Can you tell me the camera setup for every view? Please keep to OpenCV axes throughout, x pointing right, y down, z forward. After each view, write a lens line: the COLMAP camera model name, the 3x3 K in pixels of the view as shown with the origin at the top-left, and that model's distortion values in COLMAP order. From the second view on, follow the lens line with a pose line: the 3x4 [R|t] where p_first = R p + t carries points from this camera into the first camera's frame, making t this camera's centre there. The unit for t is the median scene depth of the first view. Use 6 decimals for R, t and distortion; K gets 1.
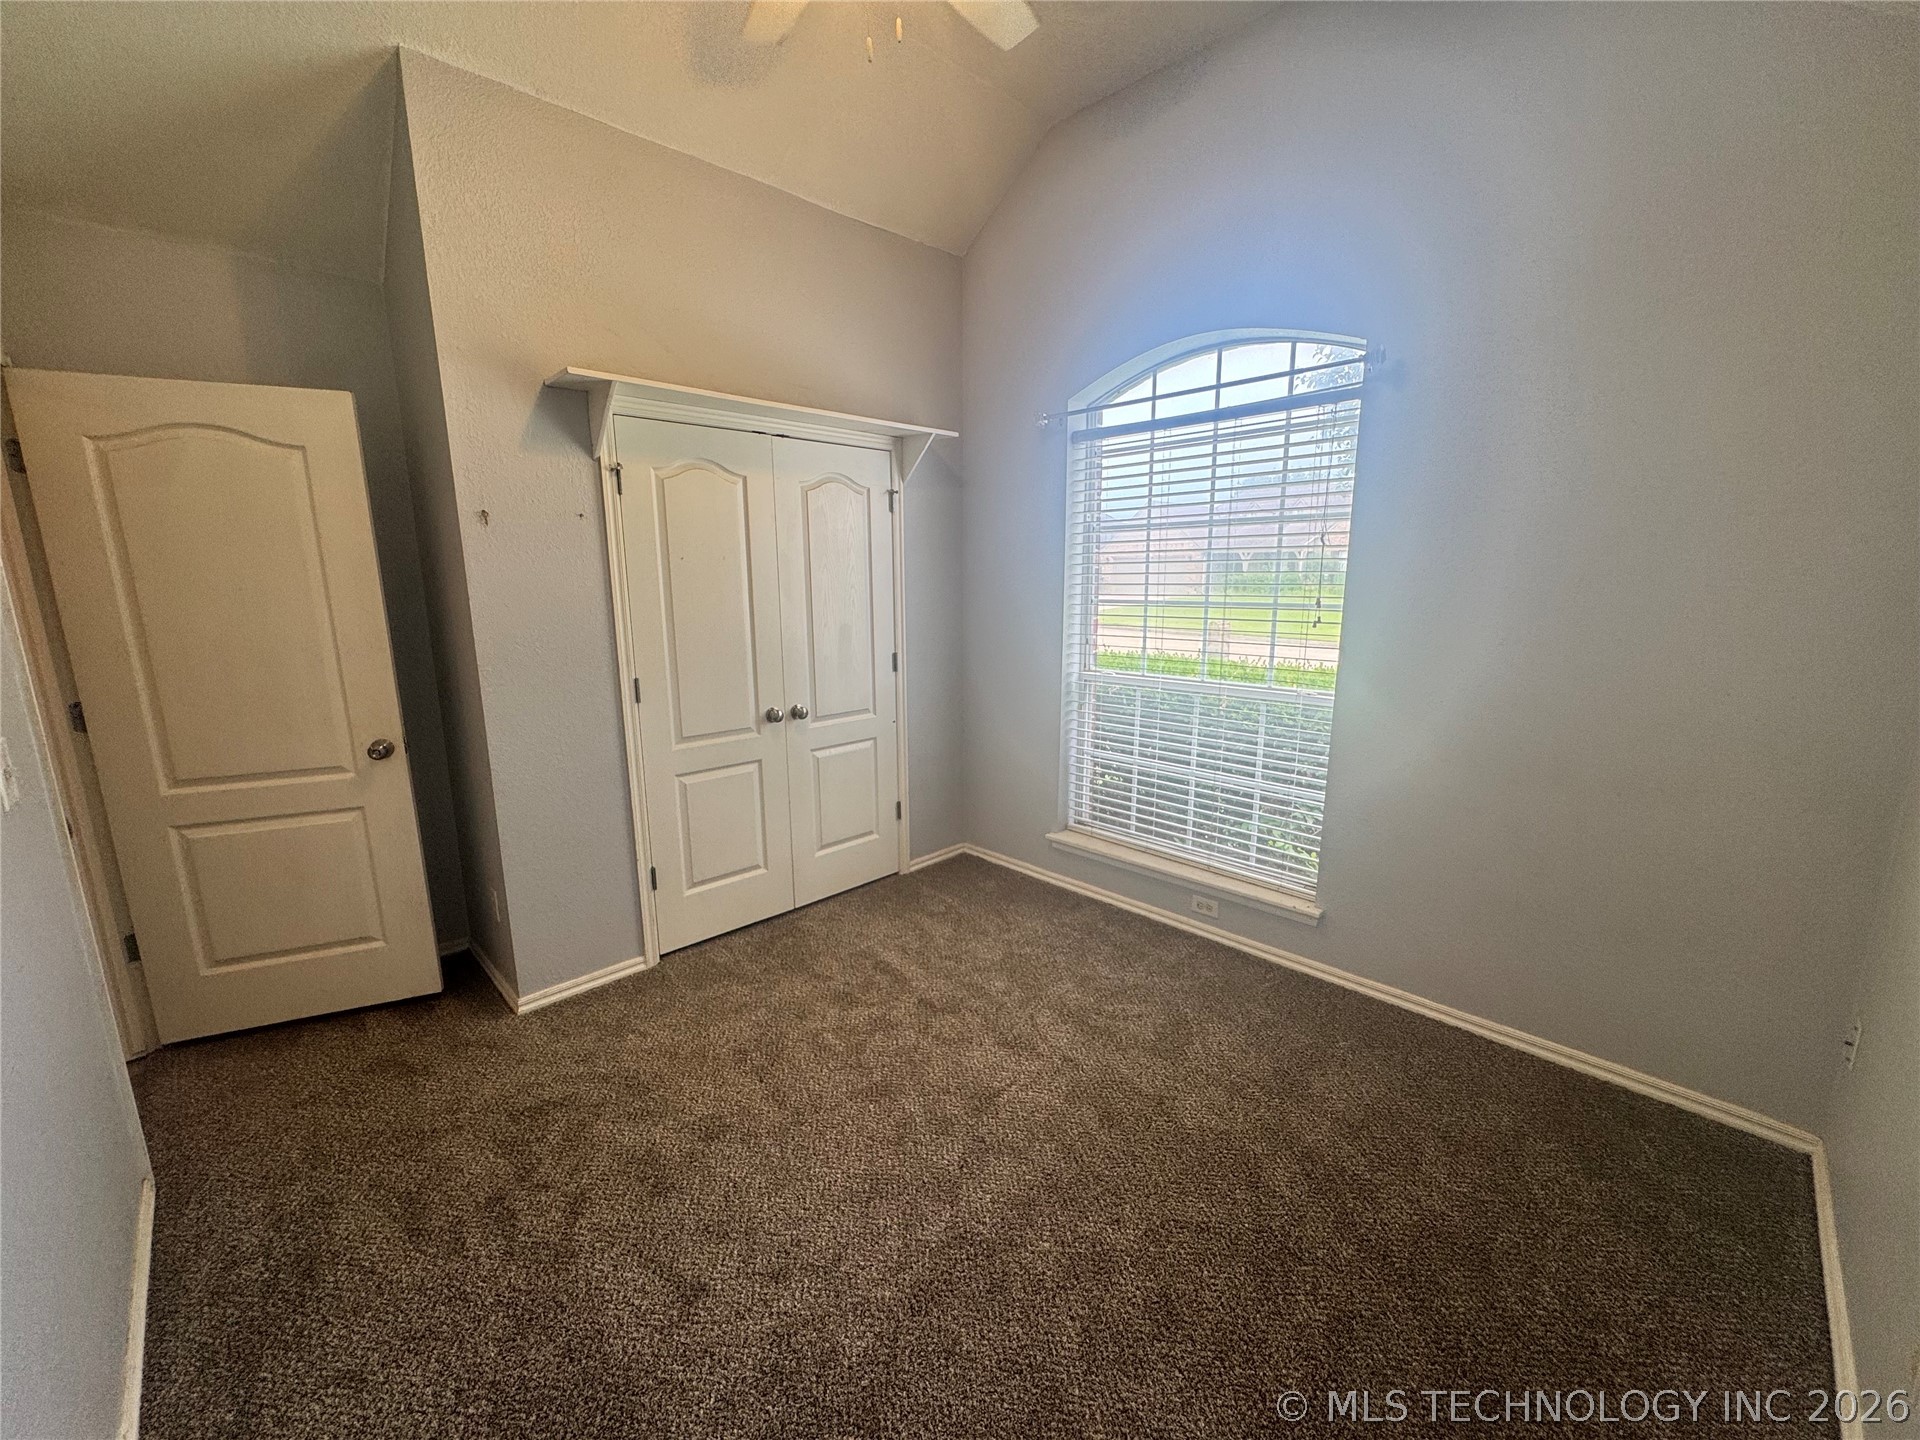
lens RADIAL K [[761.3, 0, 950.5], [0, 761.3, 726.8], [0, 0, 1]] dist [-0.001204, 0.001171]
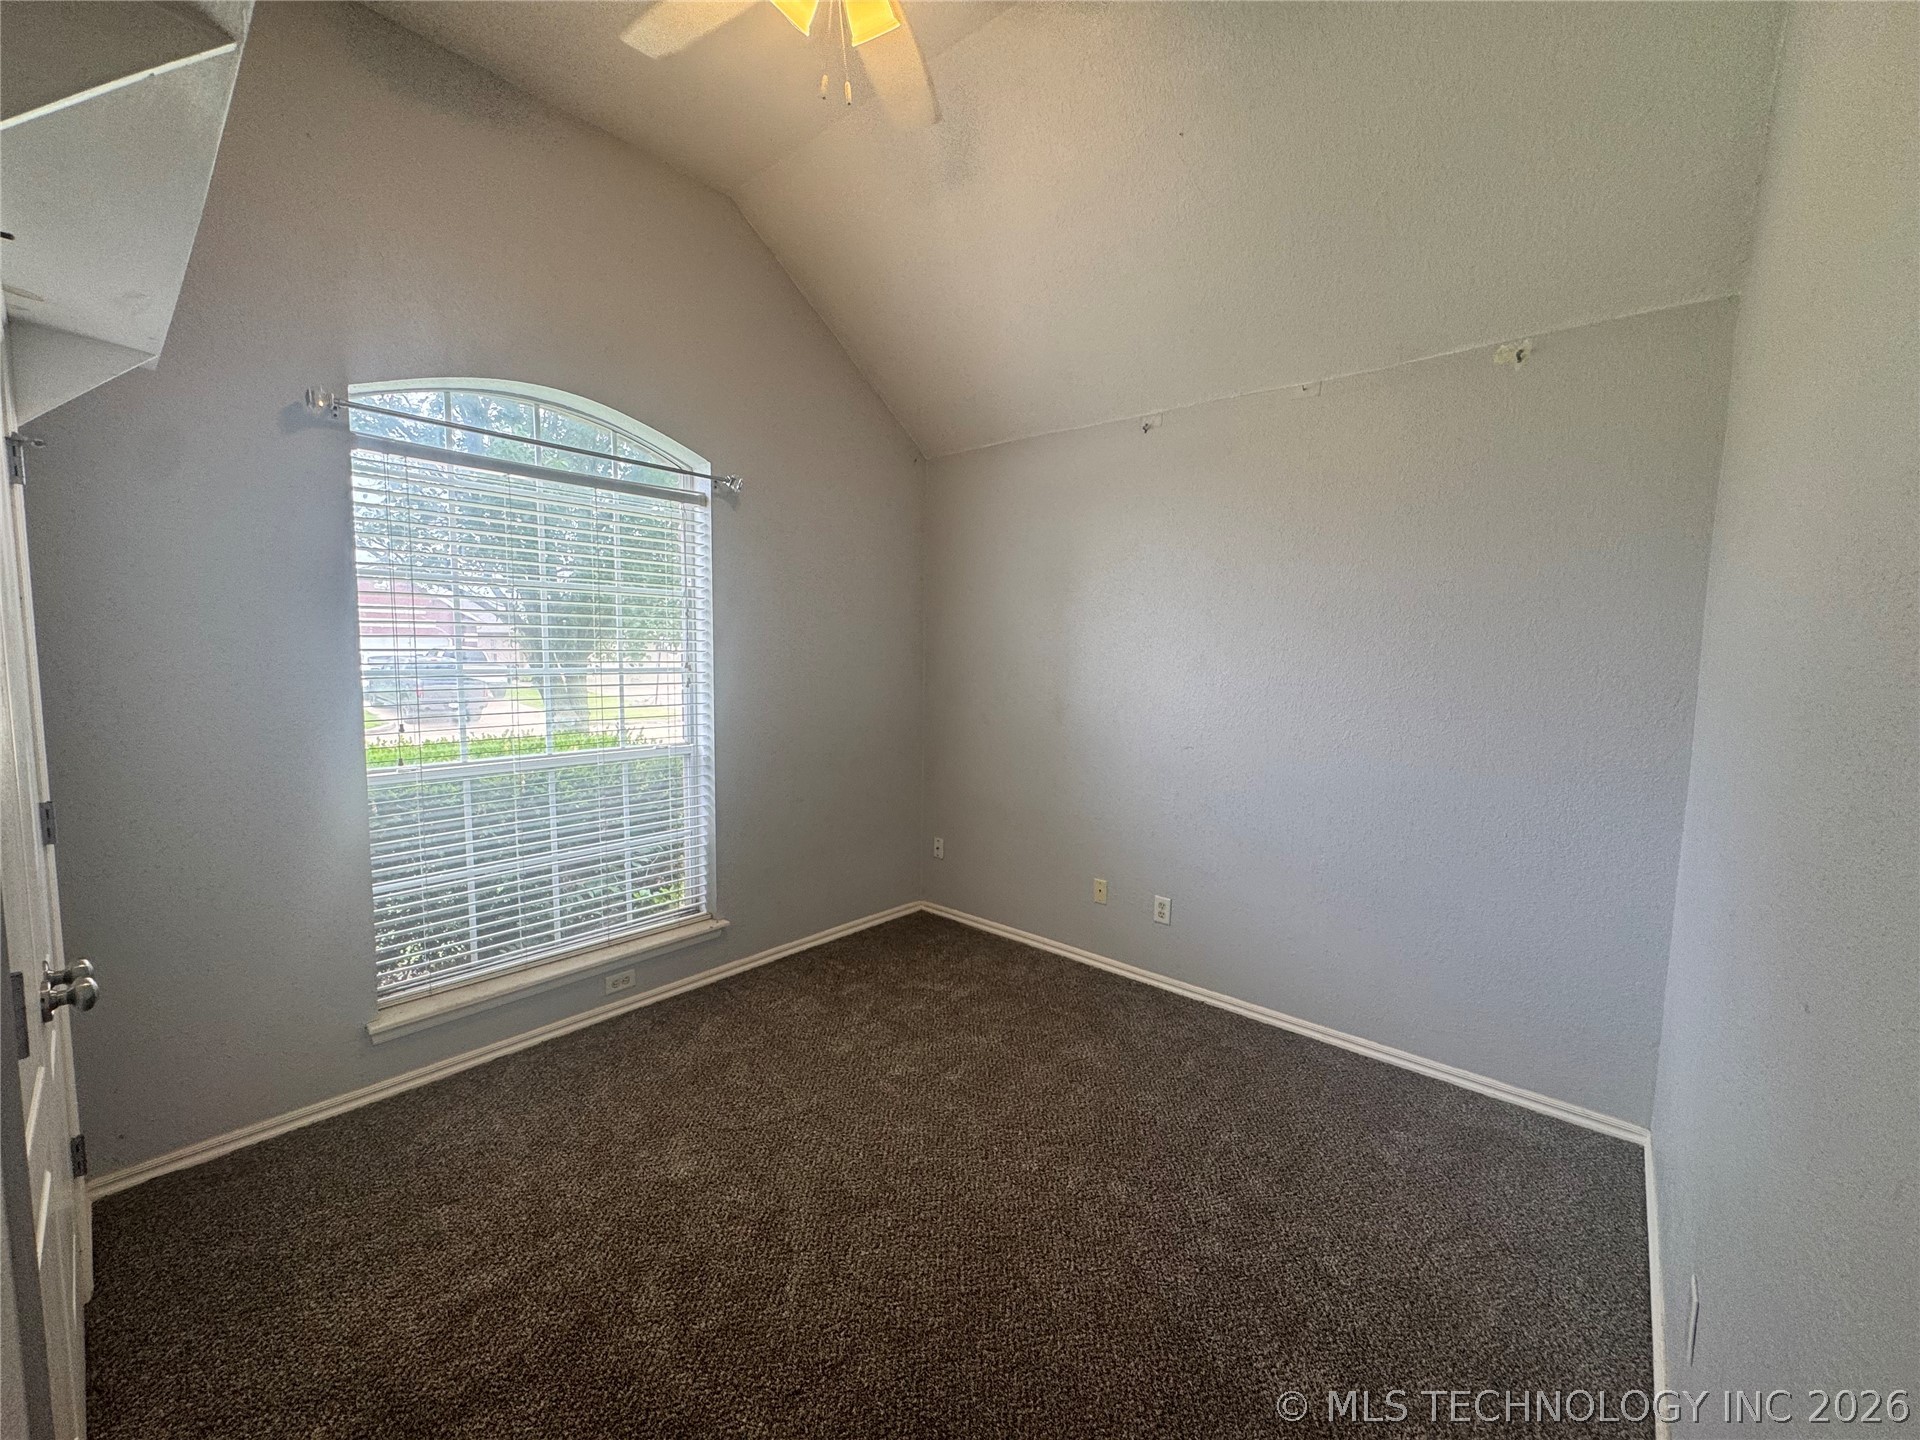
lens RADIAL K [[761.3, 0, 949.9], [0, 761.3, 715.8], [0, 0, 1]] dist [-0.001204, 0.001171]
pose [[-0.067998, -0.091969, 0.993437, -0.582097], [0.175547, 0.979104, 0.102658, -0.111507], [-0.982120, 0.181376, -0.050432, 0.545067]]
